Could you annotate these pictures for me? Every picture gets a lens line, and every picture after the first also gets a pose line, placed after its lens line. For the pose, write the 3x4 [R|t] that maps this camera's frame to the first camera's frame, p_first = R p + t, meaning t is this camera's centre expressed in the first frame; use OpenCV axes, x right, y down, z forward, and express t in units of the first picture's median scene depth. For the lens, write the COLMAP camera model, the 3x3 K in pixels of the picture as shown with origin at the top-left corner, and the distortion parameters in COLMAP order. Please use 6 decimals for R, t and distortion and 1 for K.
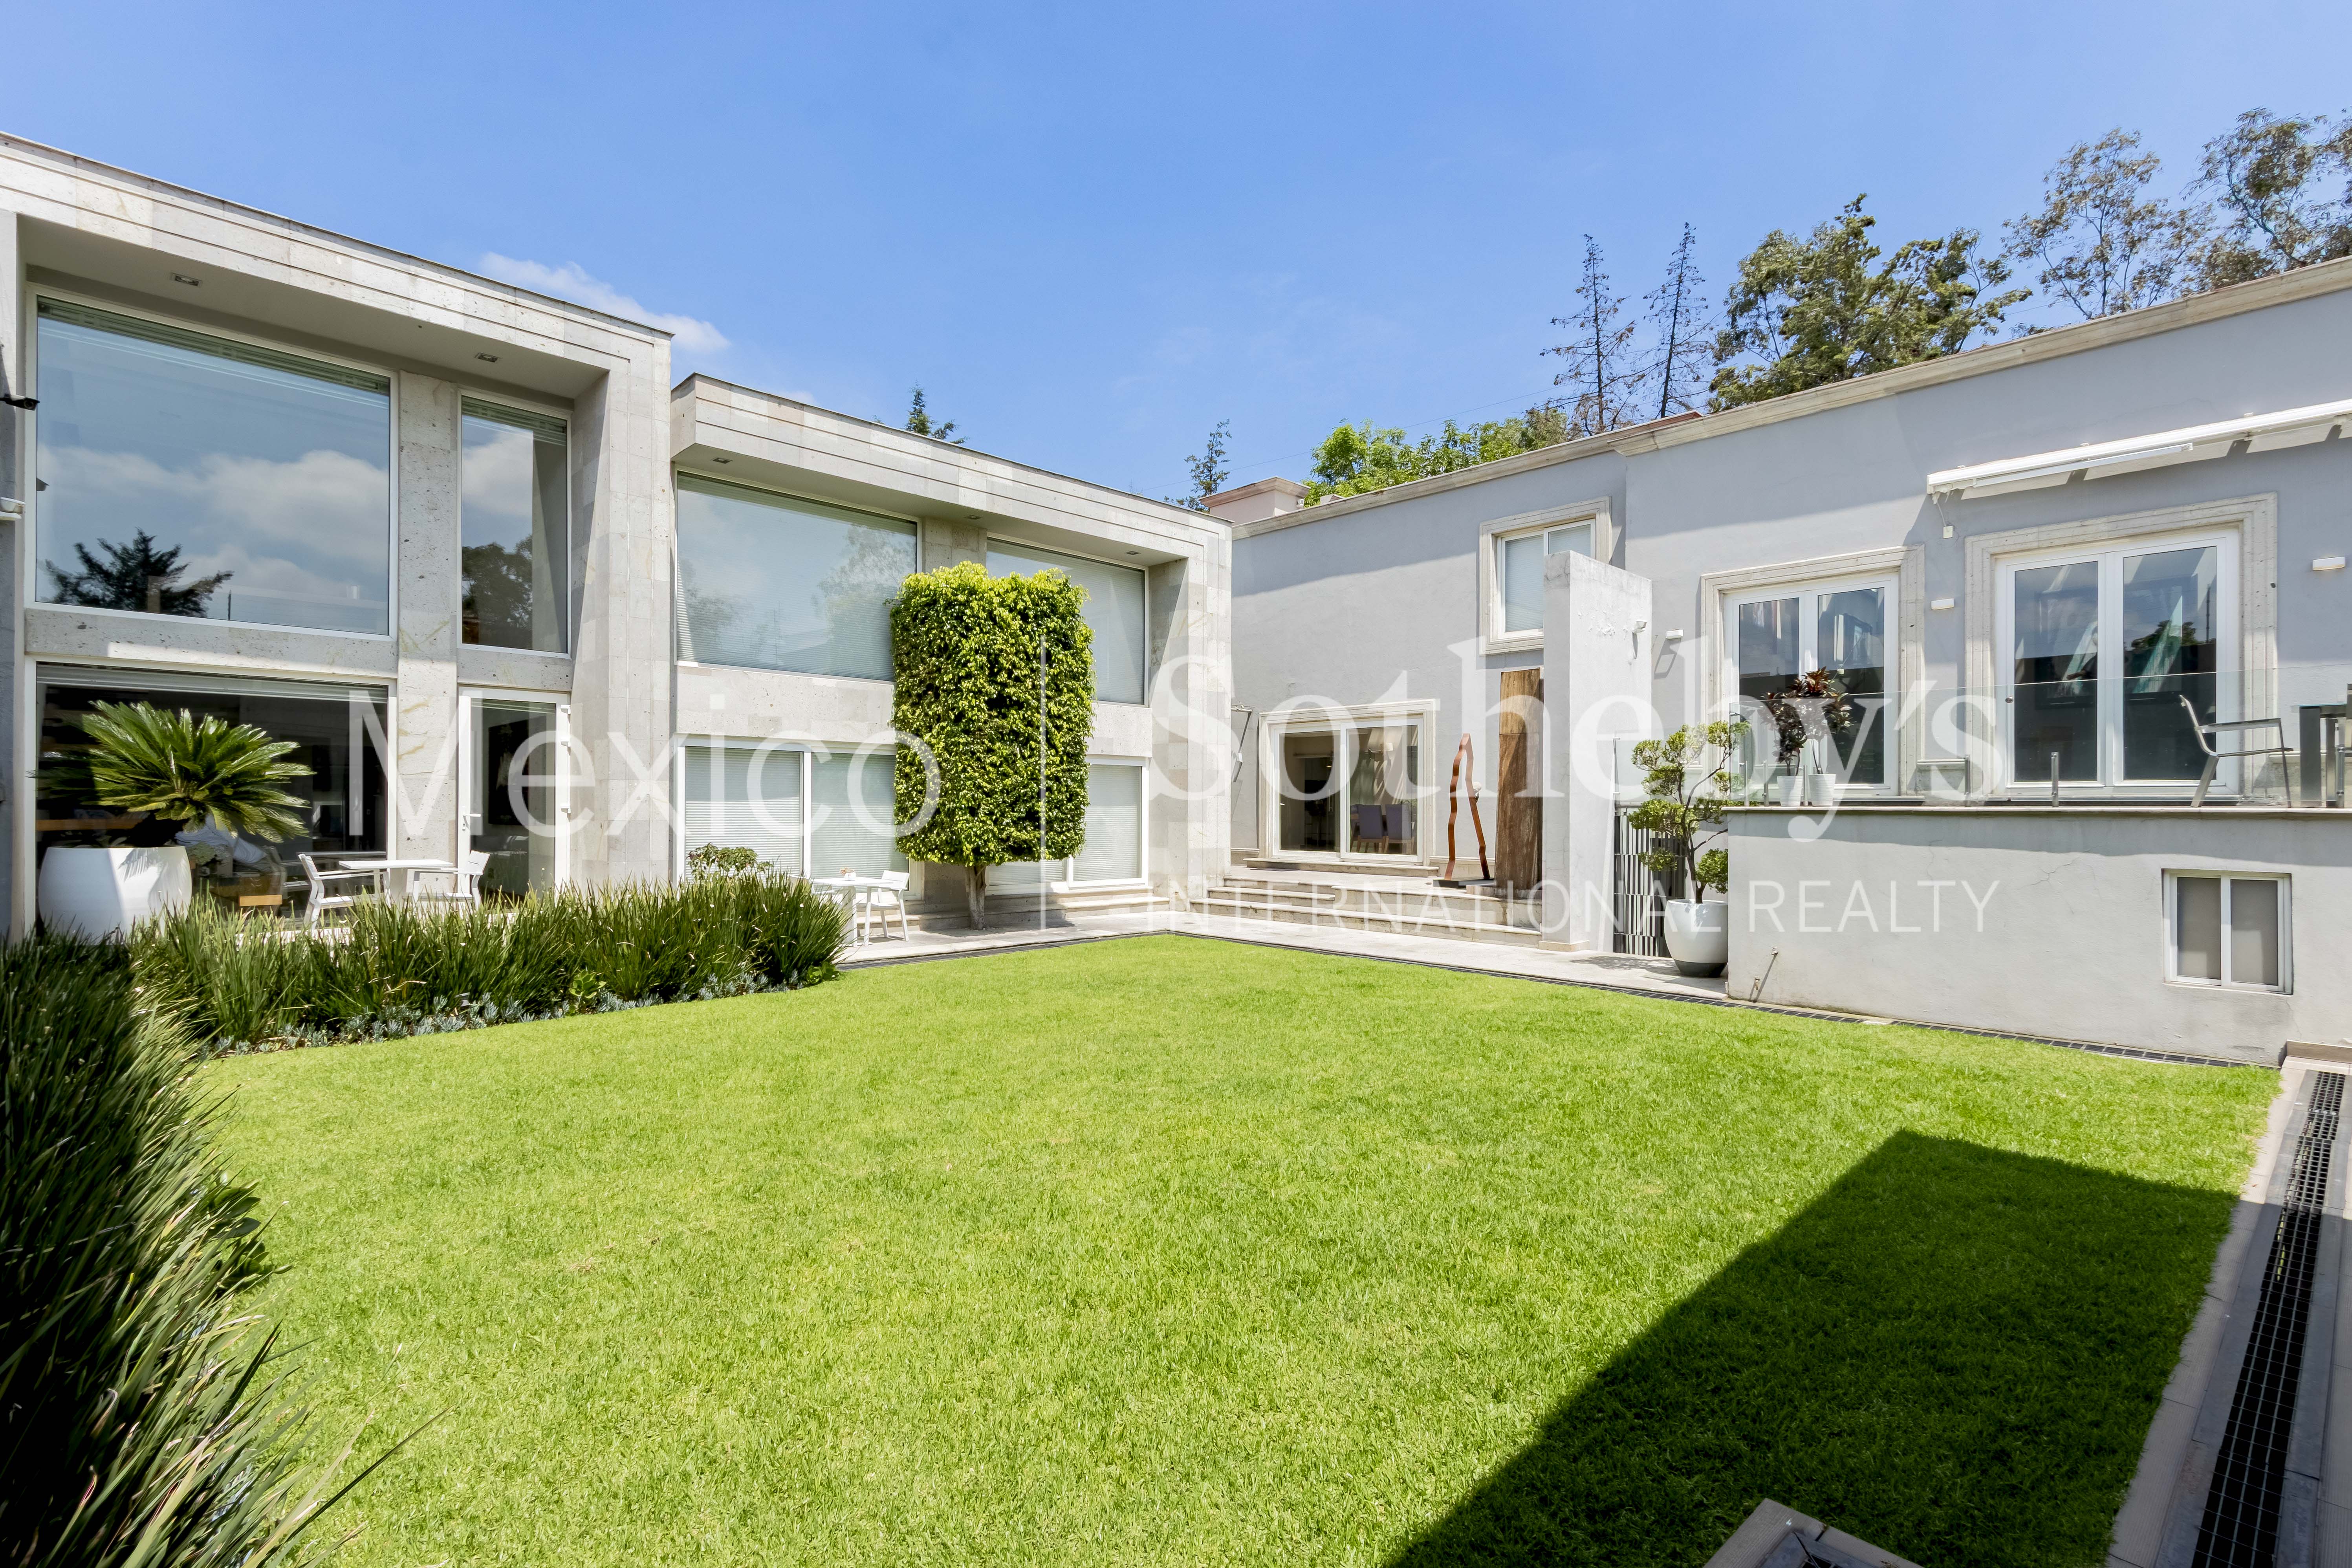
lens RADIAL K [[1012.2, 0, 1180.2], [0, 1012.2, 793.9], [0, 0, 1]] dist [0.002827, -0.000045]
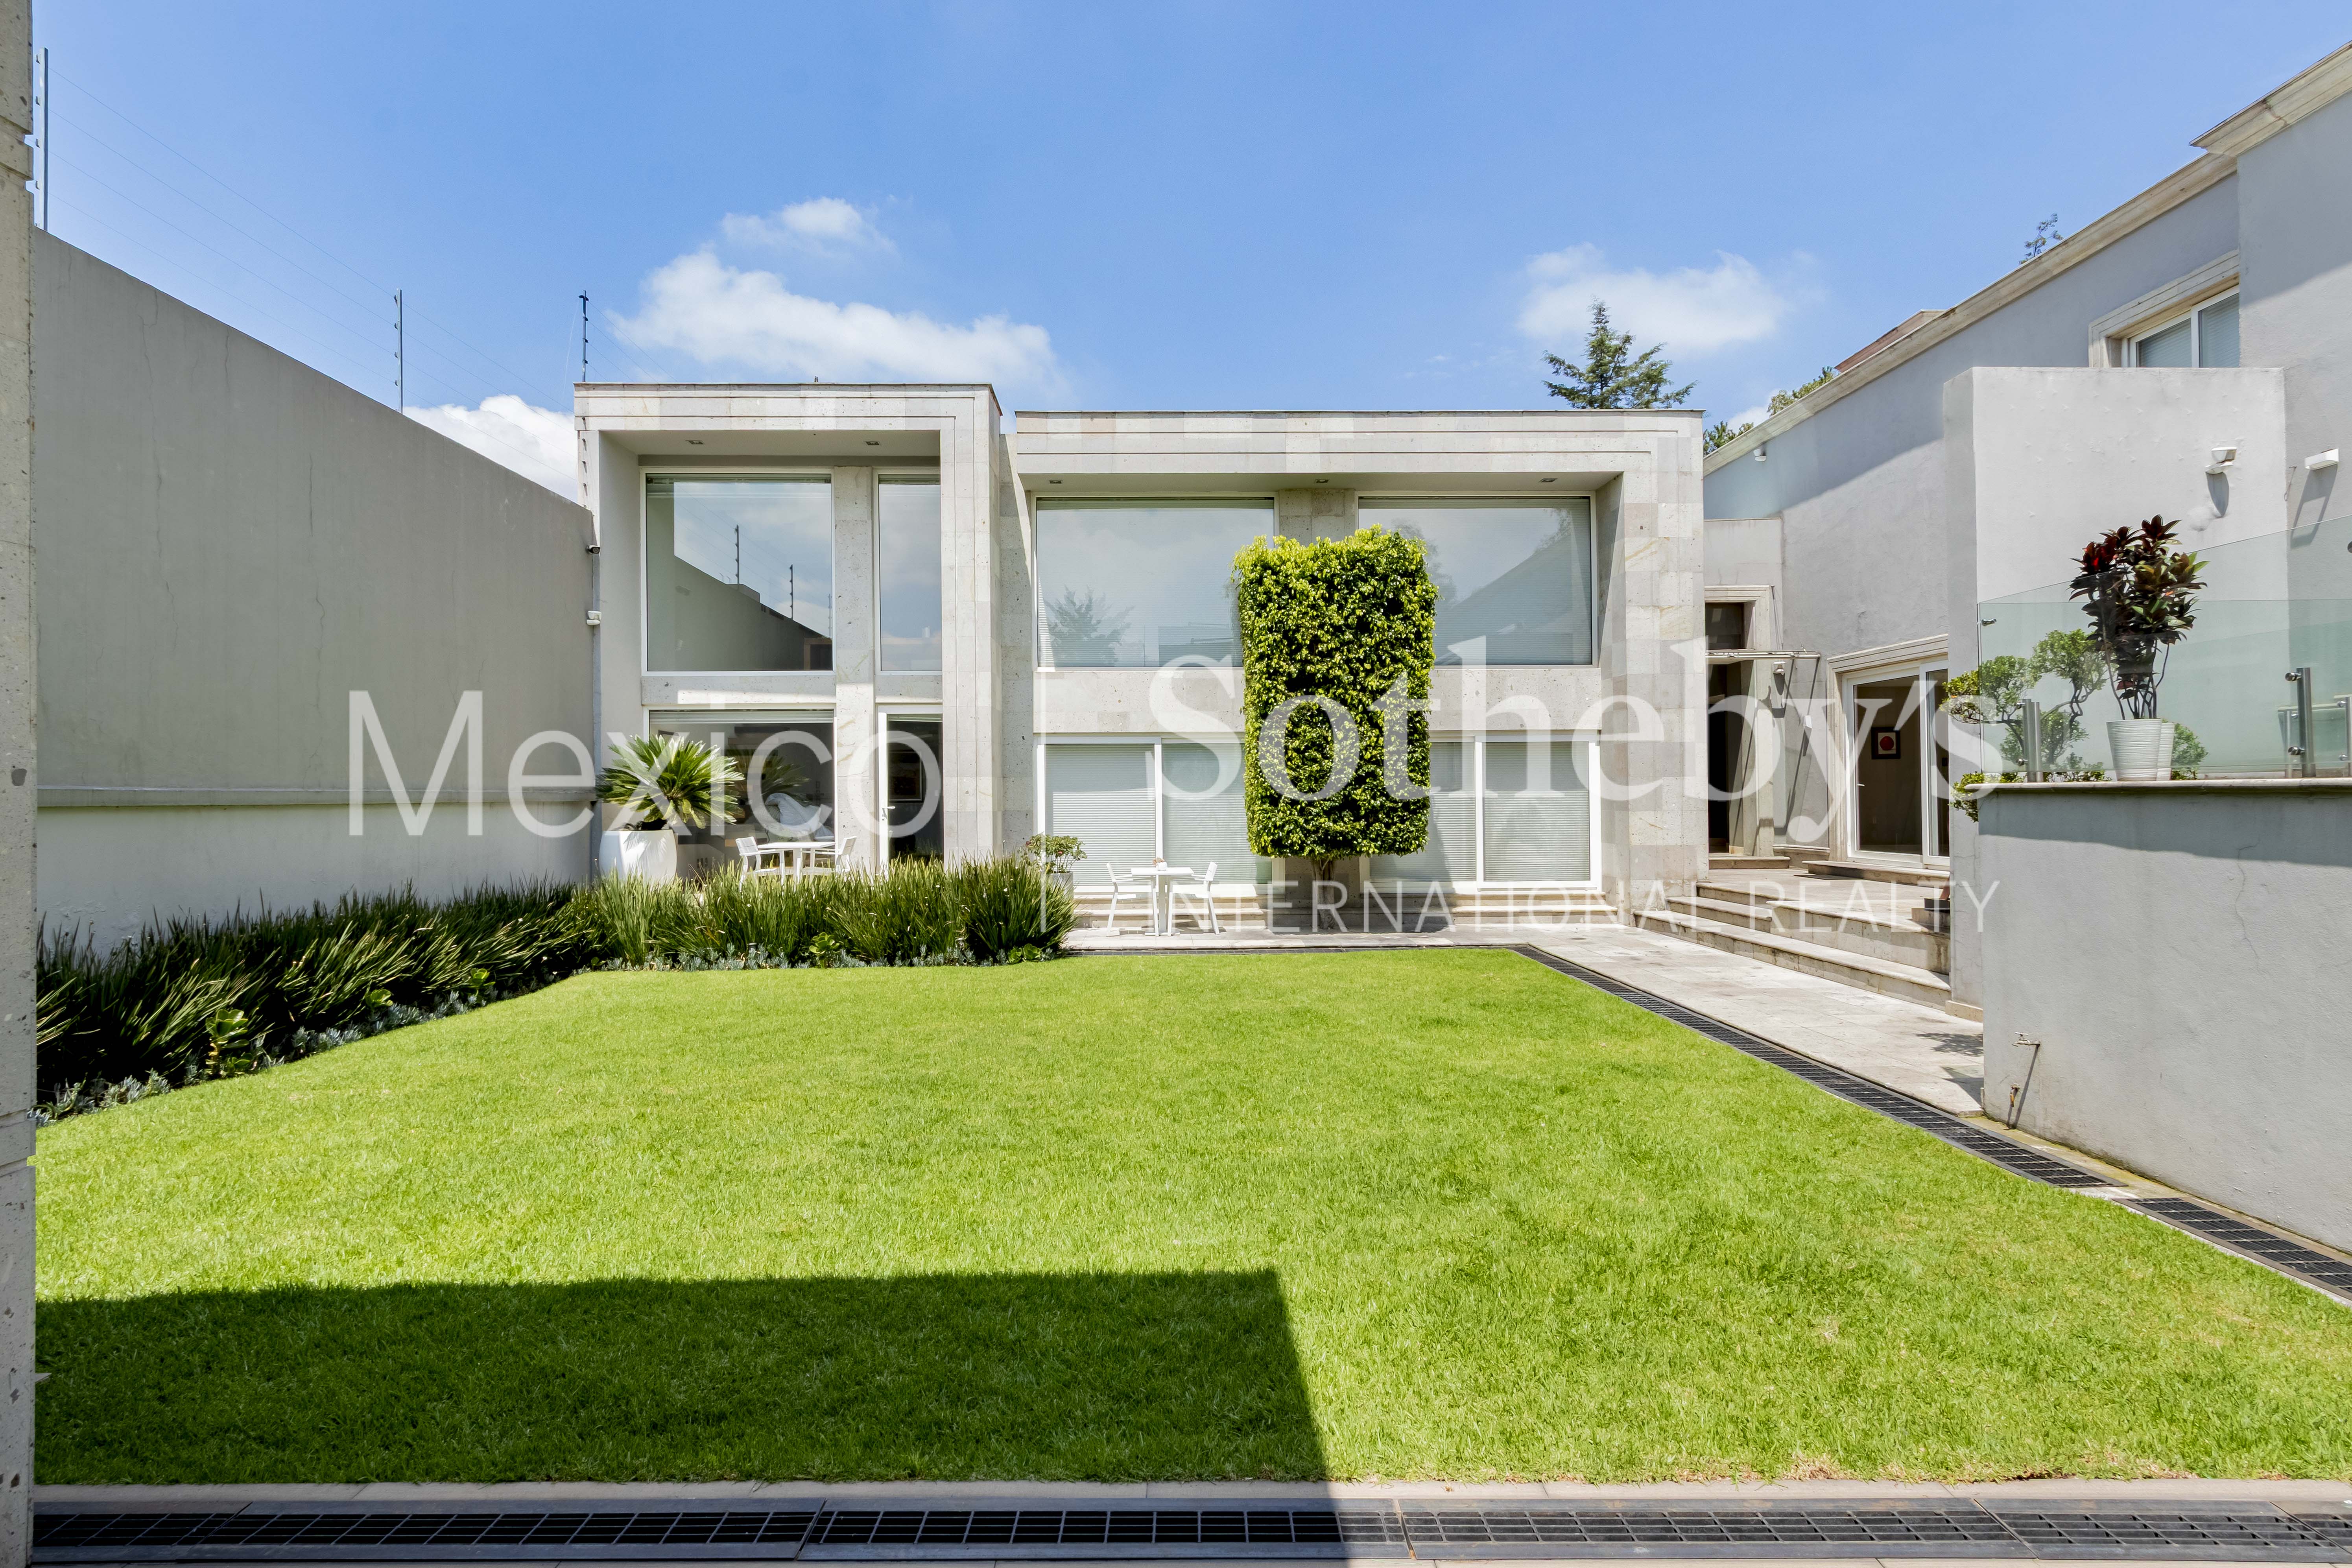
lens RADIAL K [[1175.2, 0, 1252.8], [0, 1175.2, 779.2], [0, 0, 1]] dist [0.003461, 0.000396]
pose [[0.757180, -0.020362, -0.652889, 0.509246], [0.021623, 0.999748, -0.006102, 0.003694], [0.652848, -0.009497, 0.757429, 0.169017]]
